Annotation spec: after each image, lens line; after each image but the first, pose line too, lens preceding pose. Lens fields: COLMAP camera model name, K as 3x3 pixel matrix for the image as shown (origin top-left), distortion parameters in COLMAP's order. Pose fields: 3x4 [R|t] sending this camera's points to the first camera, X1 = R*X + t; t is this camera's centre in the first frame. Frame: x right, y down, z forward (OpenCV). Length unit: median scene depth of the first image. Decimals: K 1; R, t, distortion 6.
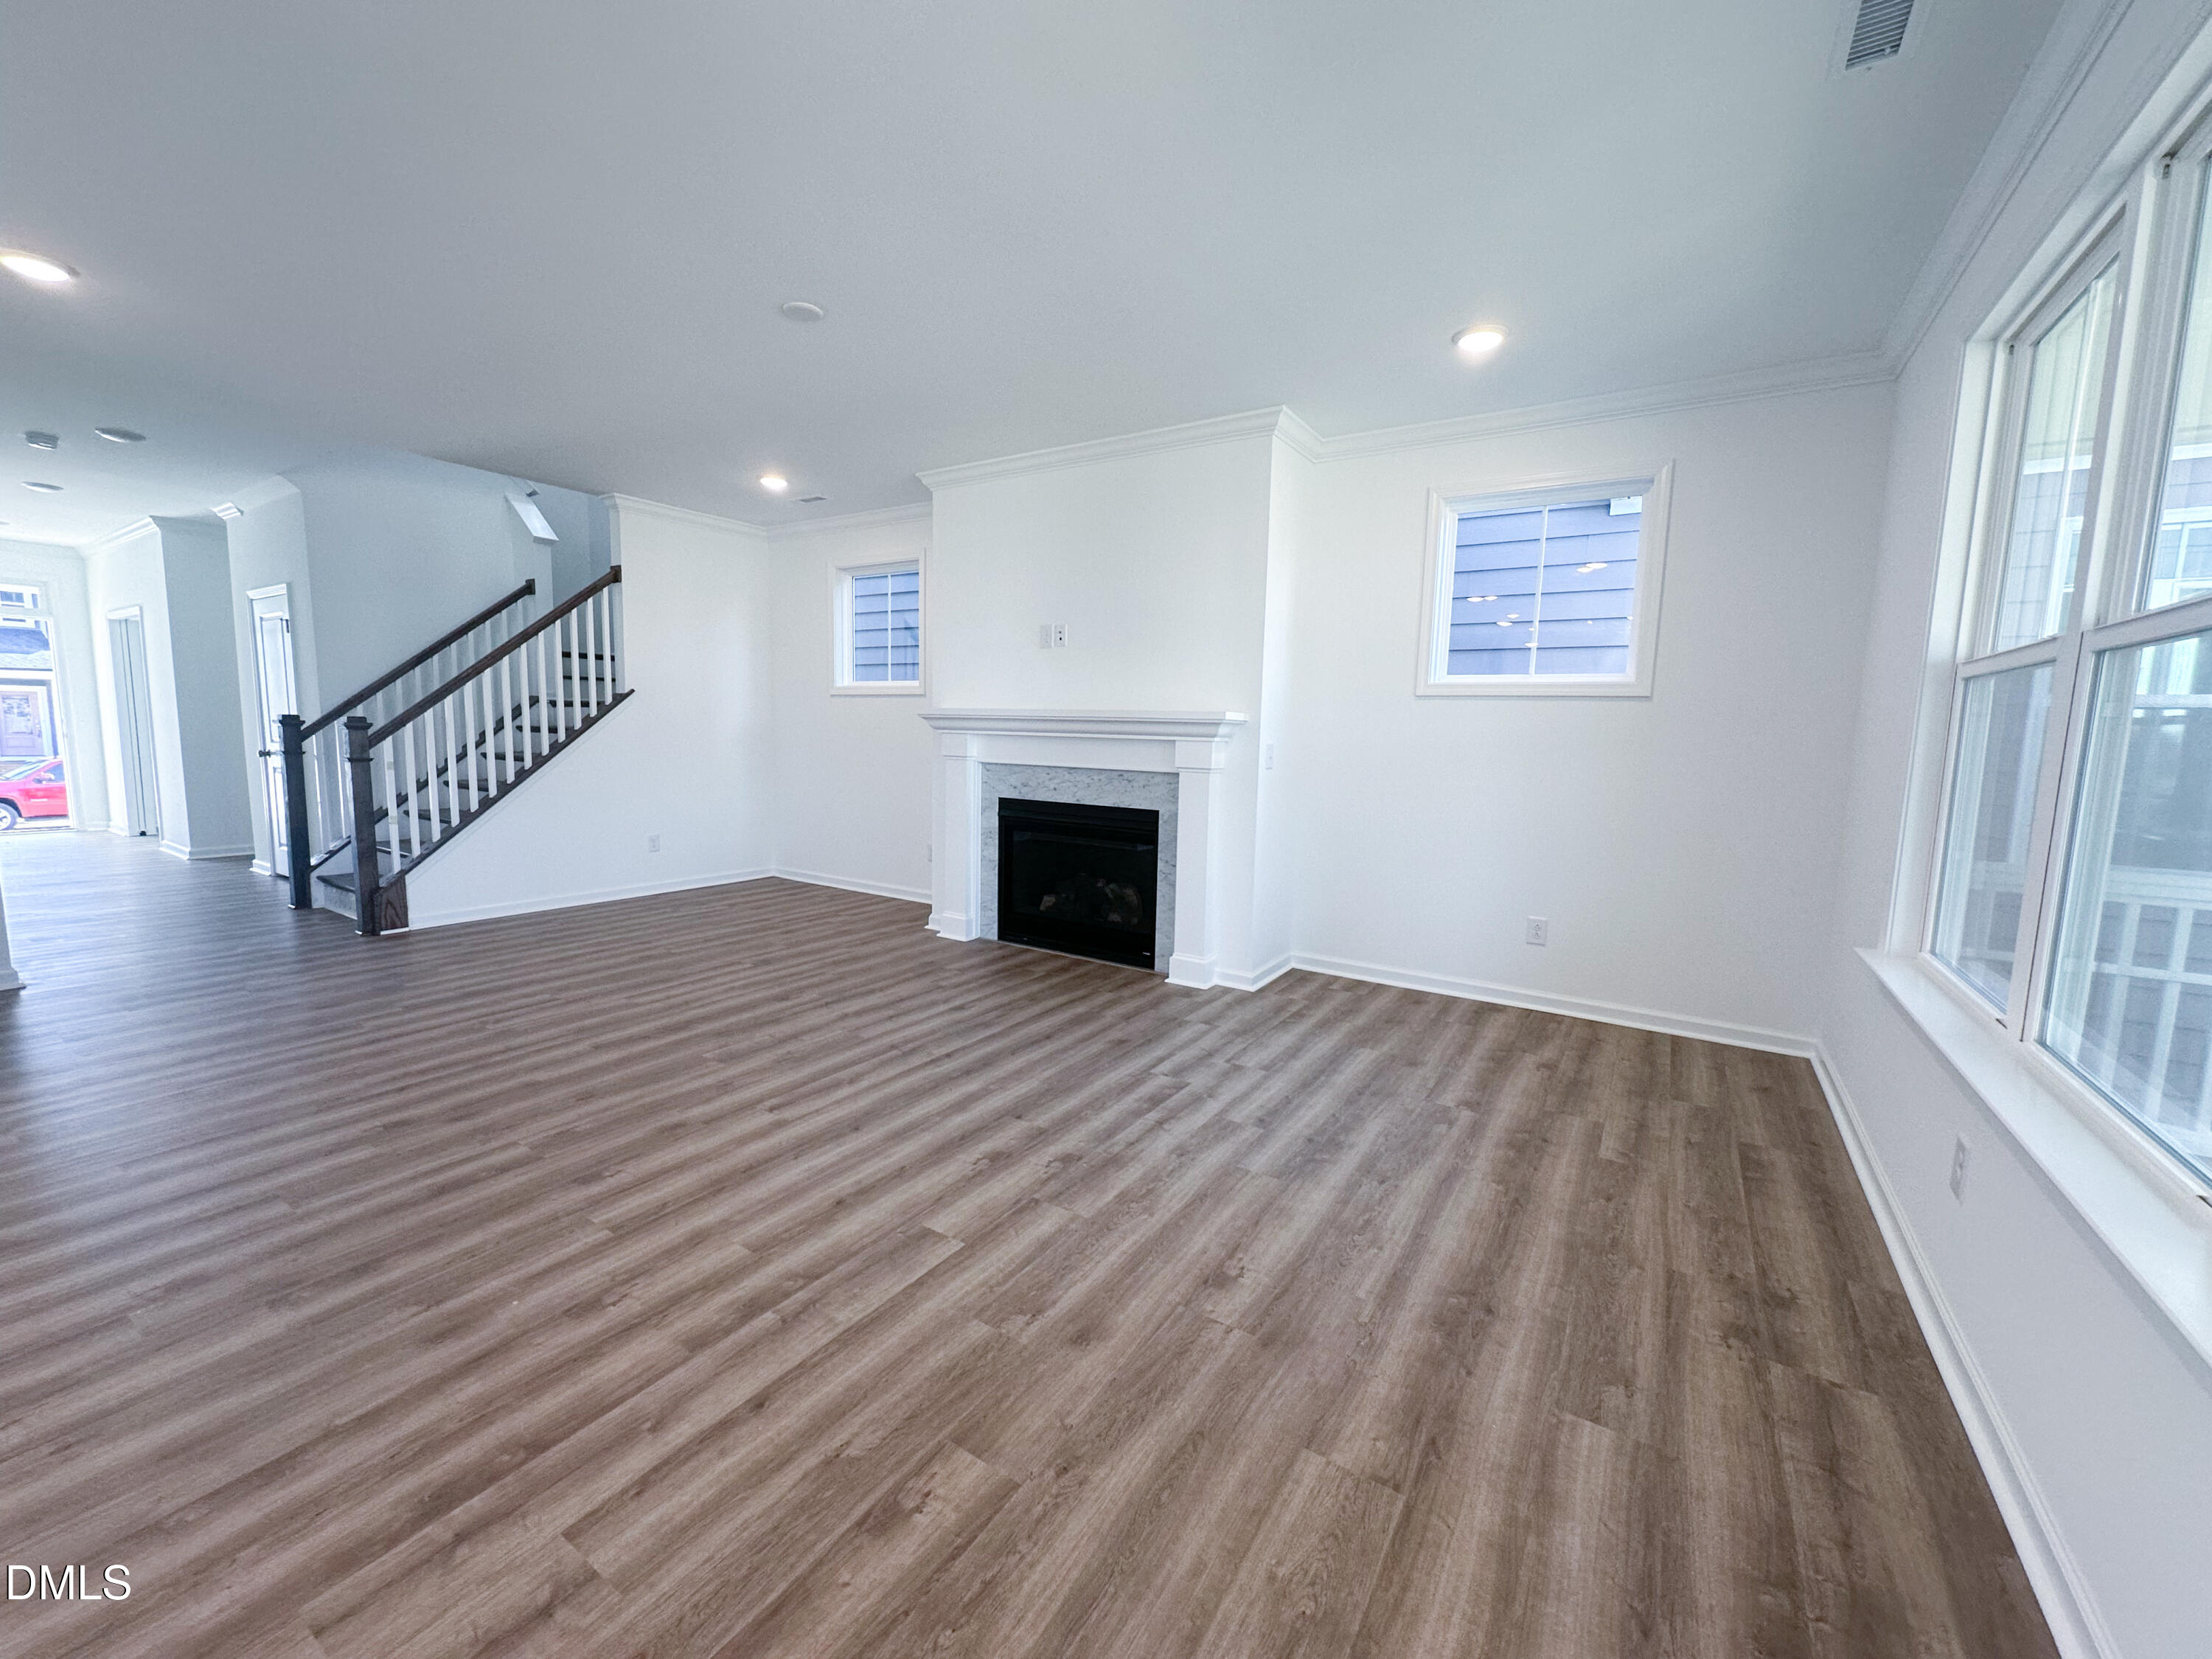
lens RADIAL K [[884.2, 0, 1105.4], [0, 884.2, 826.9], [0, 0, 1]] dist [0.001207, 0.000094]
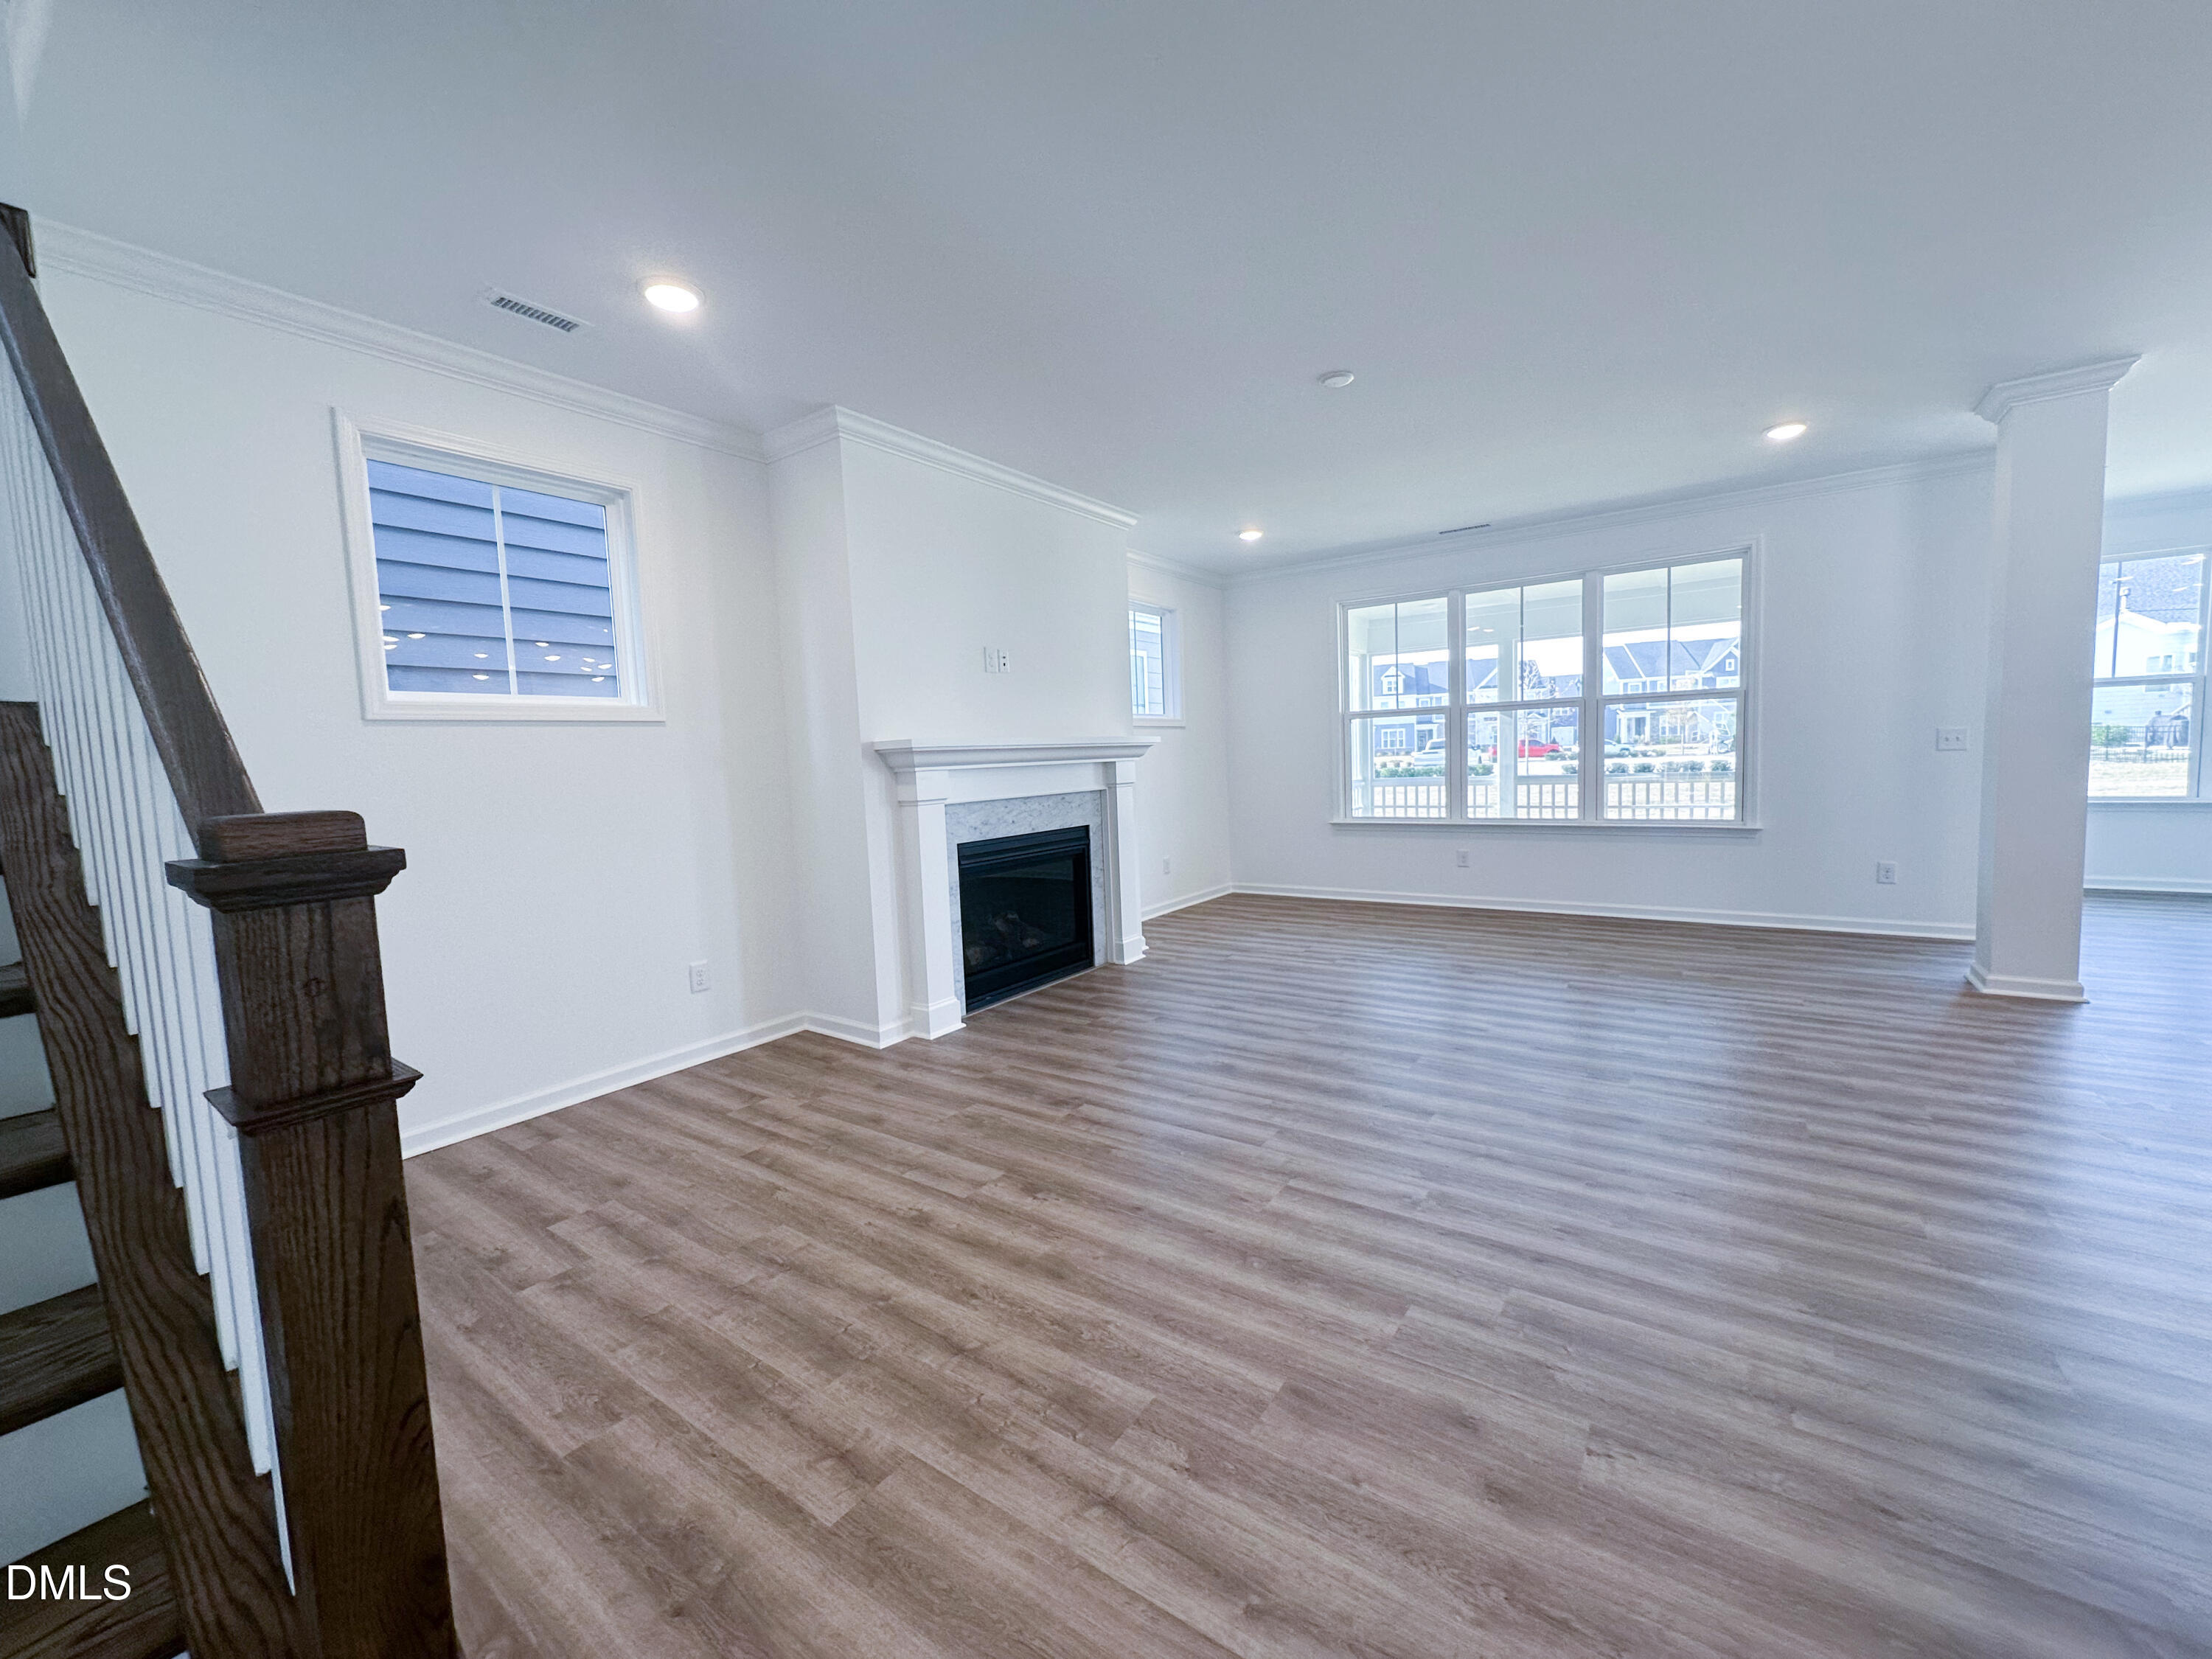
lens RADIAL K [[884.2, 0, 1104.3], [0, 884.2, 828.5], [0, 0, 1]] dist [0.001207, 0.000094]
pose [[0.039863, -0.109341, 0.993205, -1.178772], [0.152098, 0.983075, 0.102122, -0.139604], [-0.987561, 0.146994, 0.055819, 1.011756]]
